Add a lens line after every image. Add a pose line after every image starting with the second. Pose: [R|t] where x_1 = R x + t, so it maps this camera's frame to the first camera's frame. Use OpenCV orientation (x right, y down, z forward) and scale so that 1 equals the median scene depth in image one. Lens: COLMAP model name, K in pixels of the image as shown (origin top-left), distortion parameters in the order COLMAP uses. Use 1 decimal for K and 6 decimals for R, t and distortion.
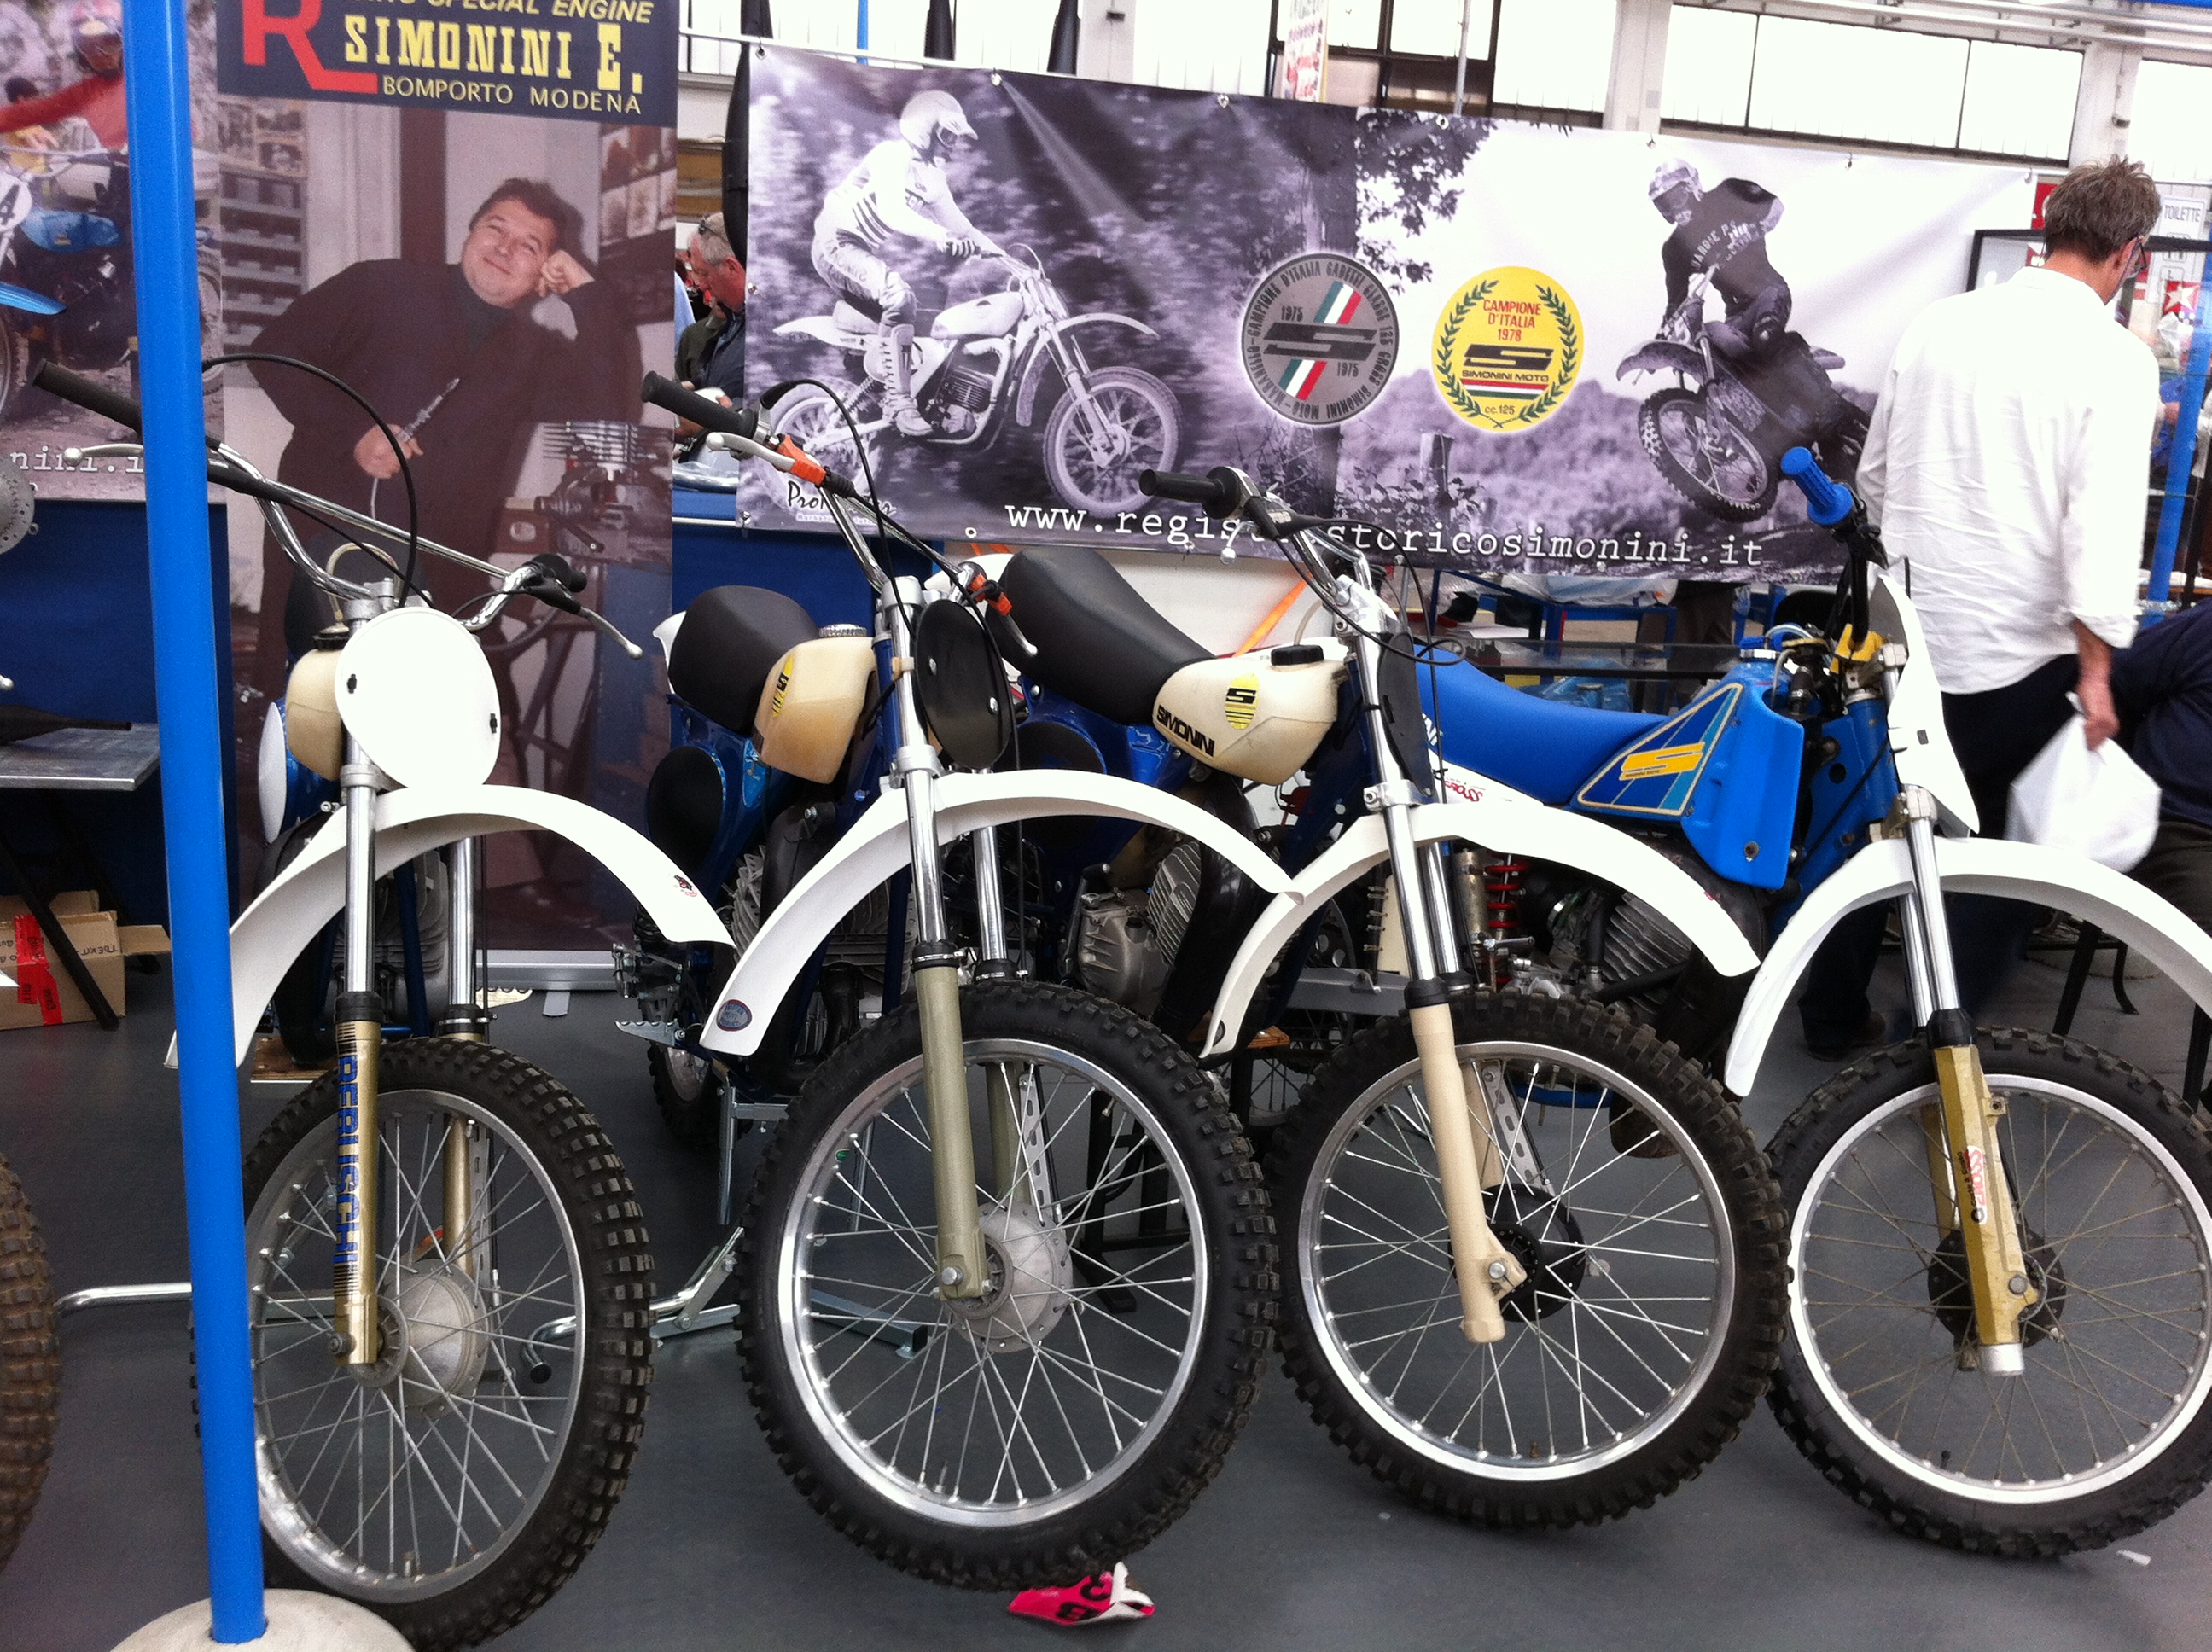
lens RADIAL K [[2142.0, 0, 1142.4], [0, 2142.0, 865.2], [0, 0, 1]] dist [0.117901, -0.359691]
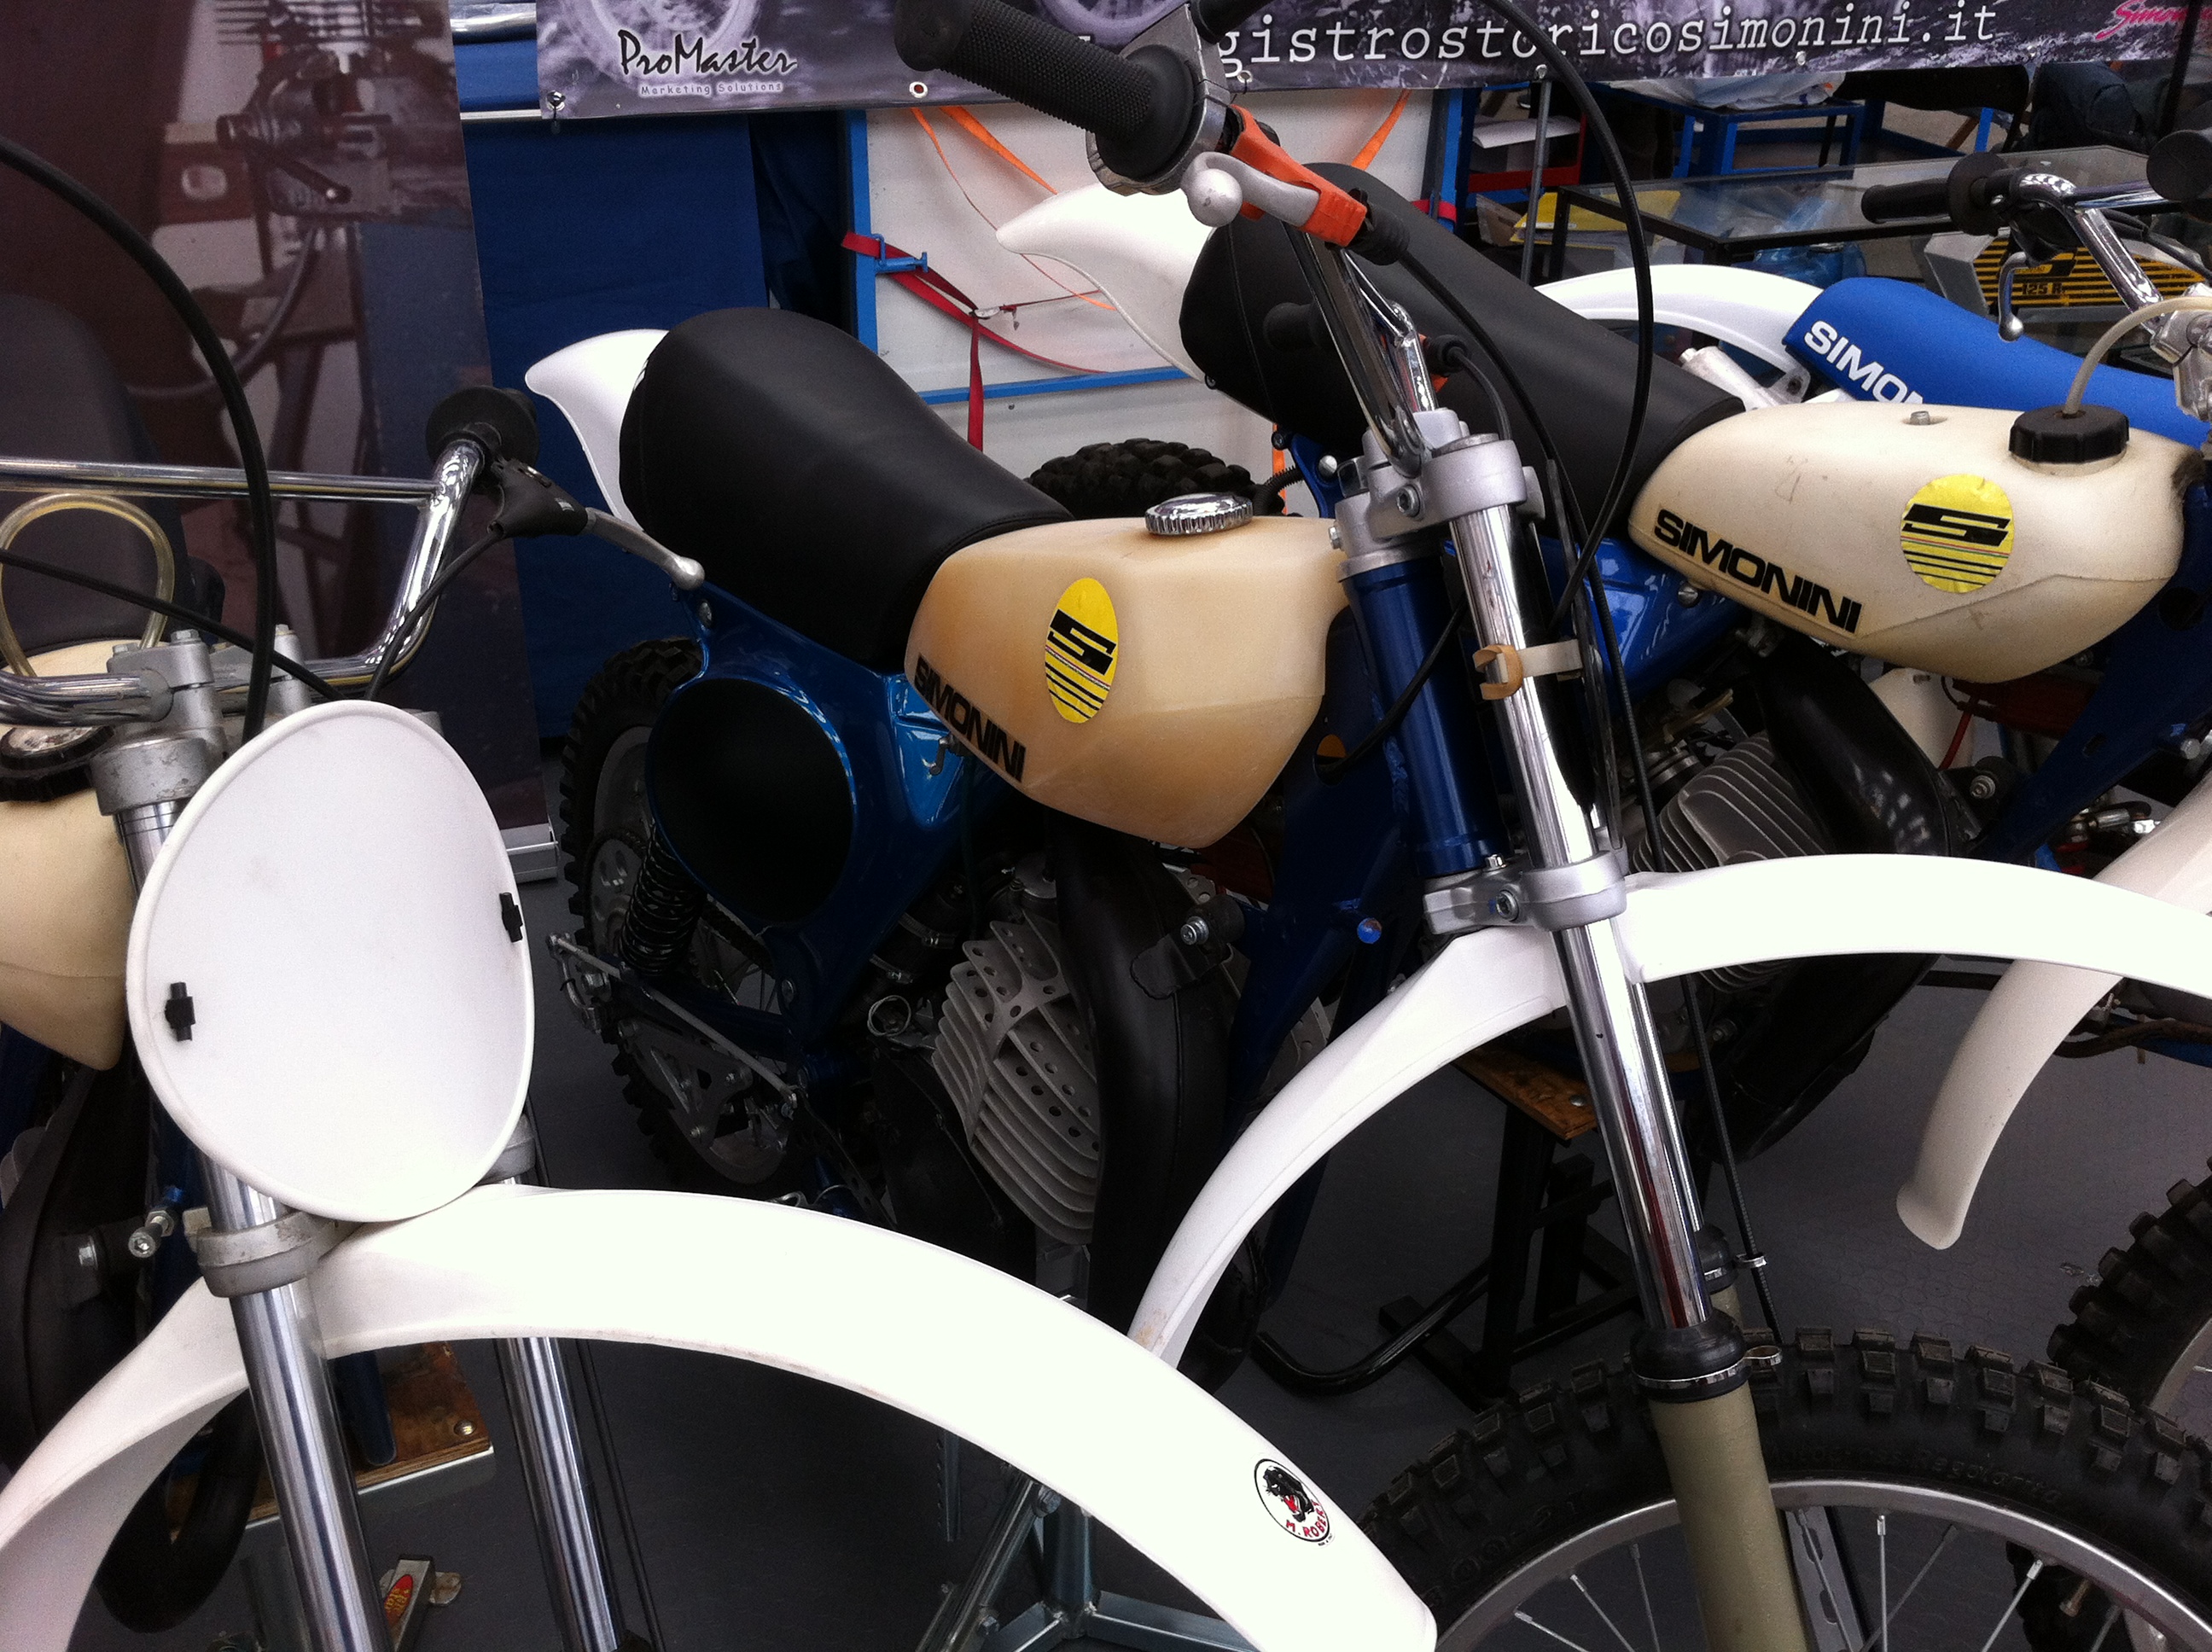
lens RADIAL K [[2124.4, 0, 1106.0], [0, 2124.4, 826.0], [0, 0, 1]] dist [0.056661, -0.238912]
pose [[0.980425, -0.133302, 0.144903, -0.143192], [0.094454, 0.964171, 0.247895, -0.096985], [-0.172757, -0.229356, 0.957889, 0.354091]]
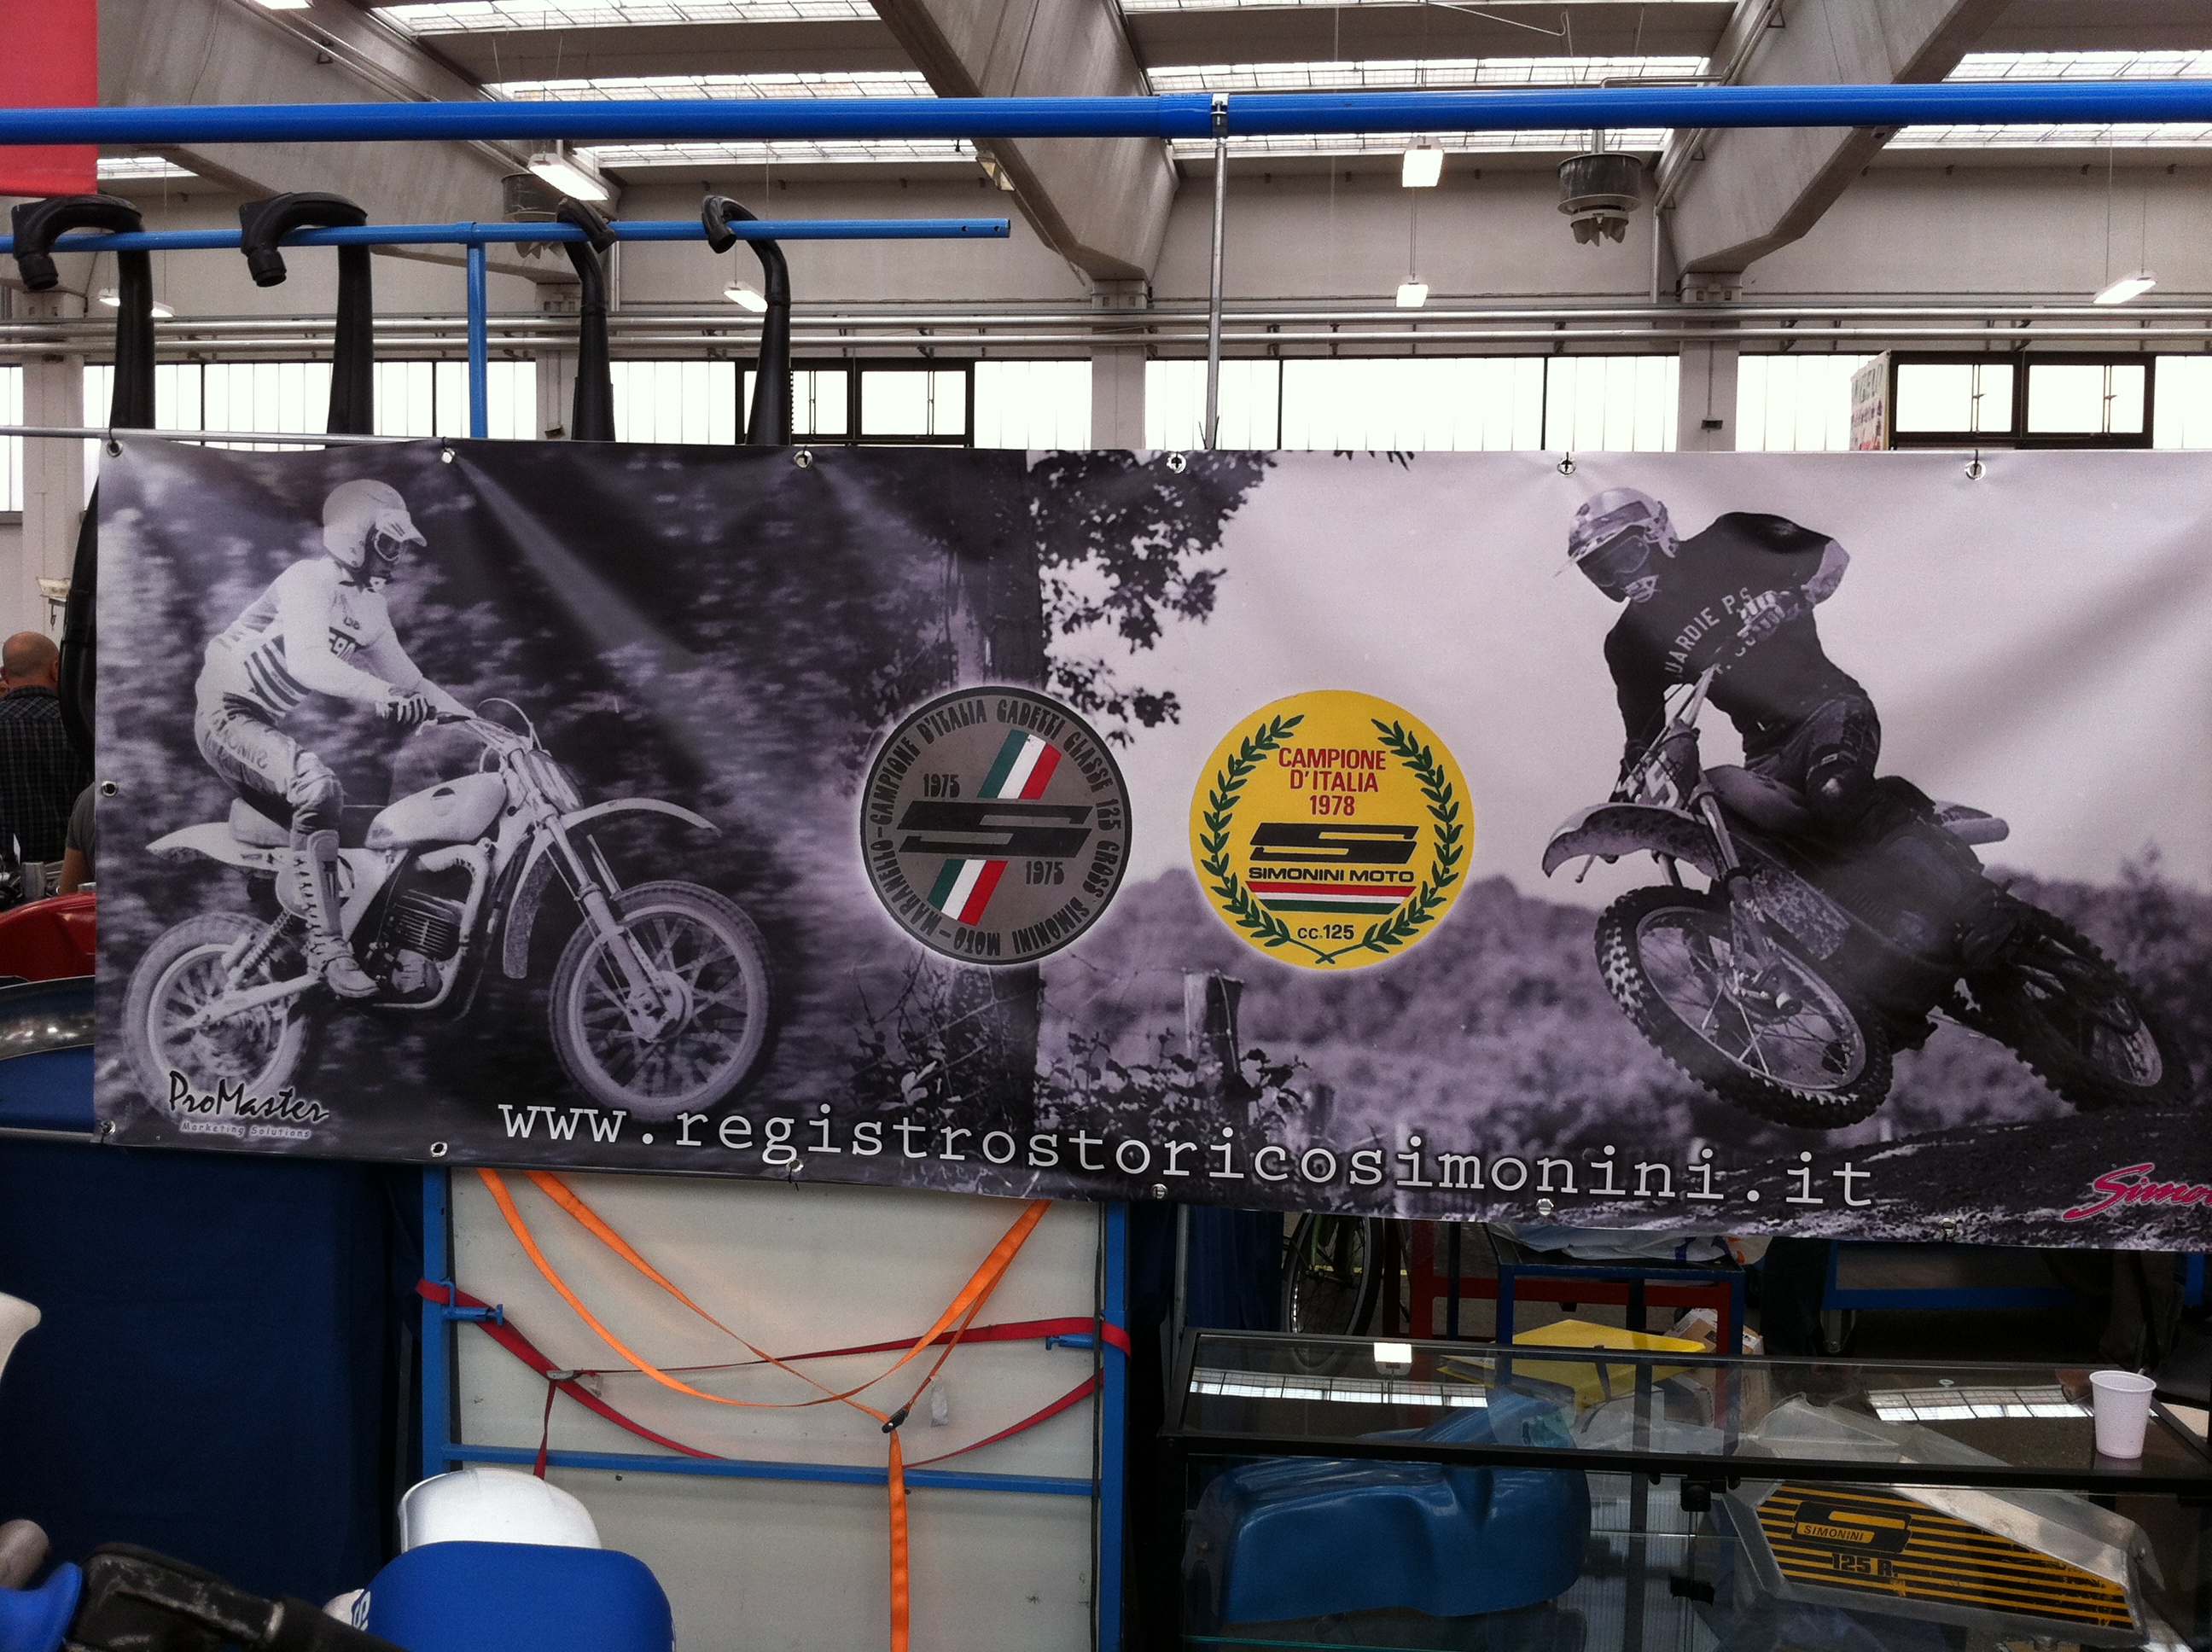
lens RADIAL K [[2047.4, 0, 1131.5], [0, 2047.4, 836.2], [0, 0, 1]] dist [0.120725, -0.368933]
pose [[0.947317, -0.031647, -0.318730, 0.300130], [-0.033180, 0.980057, -0.195928, -0.132366], [0.318574, 0.196182, 0.927374, 0.491828]]
